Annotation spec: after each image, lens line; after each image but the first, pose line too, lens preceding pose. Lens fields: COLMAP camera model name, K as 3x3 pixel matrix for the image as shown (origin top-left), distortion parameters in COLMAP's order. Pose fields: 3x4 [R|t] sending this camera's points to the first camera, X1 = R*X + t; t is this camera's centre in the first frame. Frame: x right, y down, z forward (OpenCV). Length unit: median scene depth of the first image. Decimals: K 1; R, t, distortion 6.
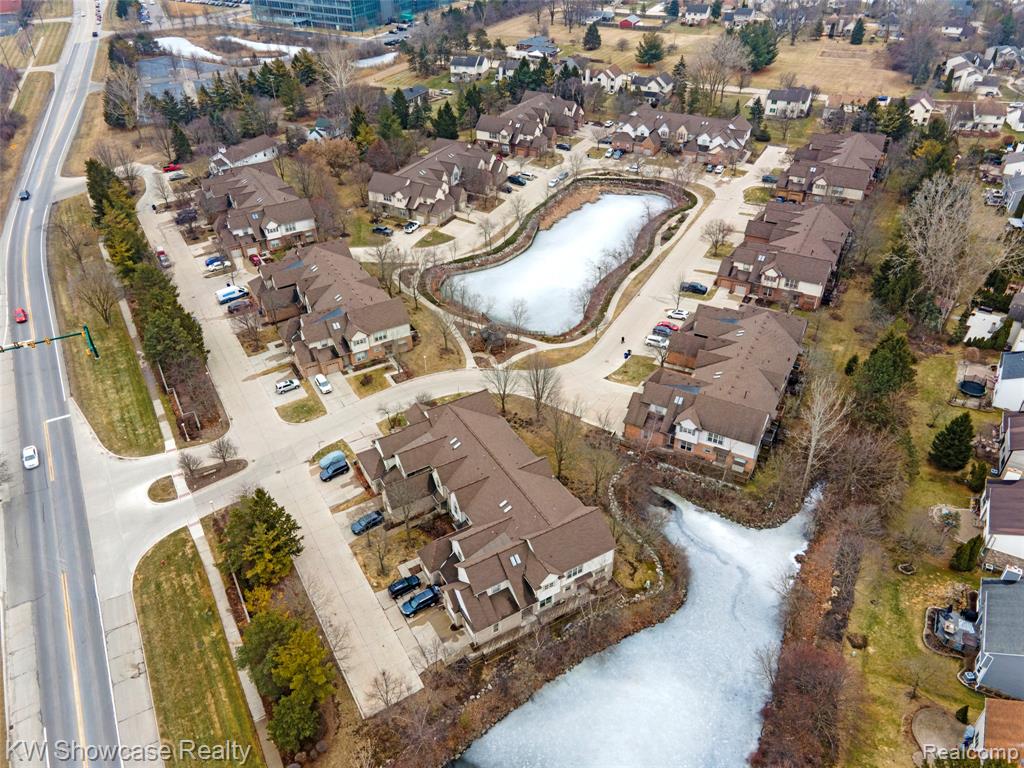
lens RADIAL K [[766.5, 0, 512.0], [0, 766.5, 384.0], [0, 0, 1]] dist [0.040521, 0.001844]
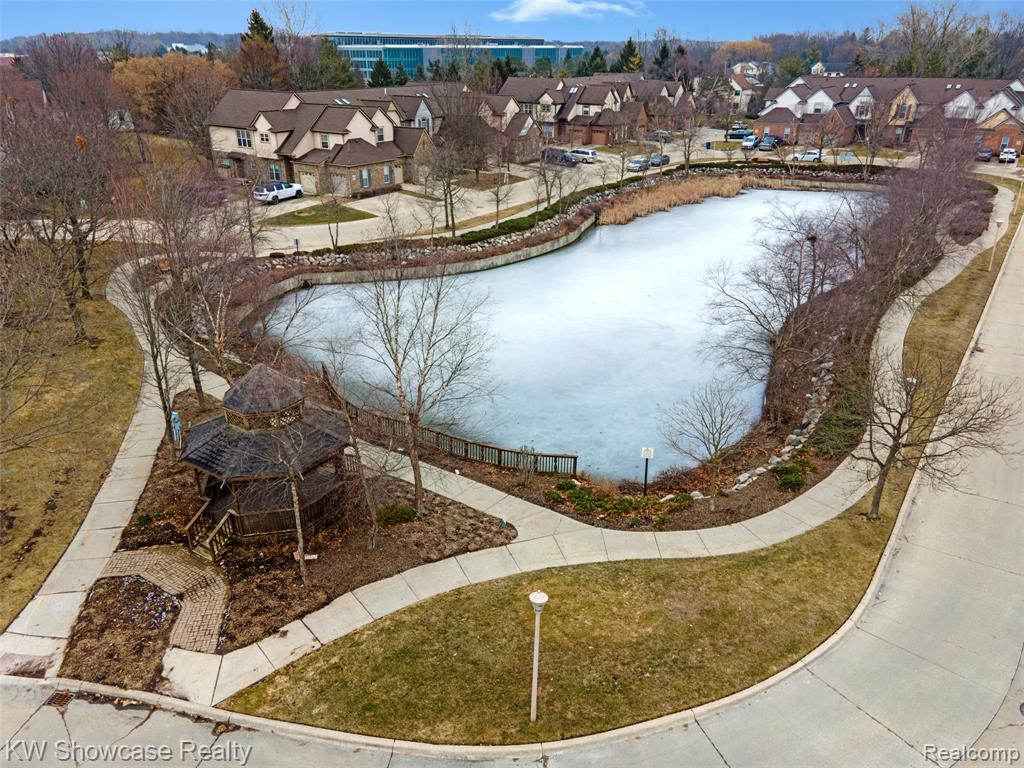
lens RADIAL K [[766.5, 0, 512.0], [0, 766.5, 384.0], [0, 0, 1]] dist [0.040521, 0.001844]
pose [[0.993552, 0.059284, -0.096647, 0.033968], [-0.077511, 0.977261, -0.197366, -0.036200], [0.082749, 0.203584, 0.975554, 0.618421]]
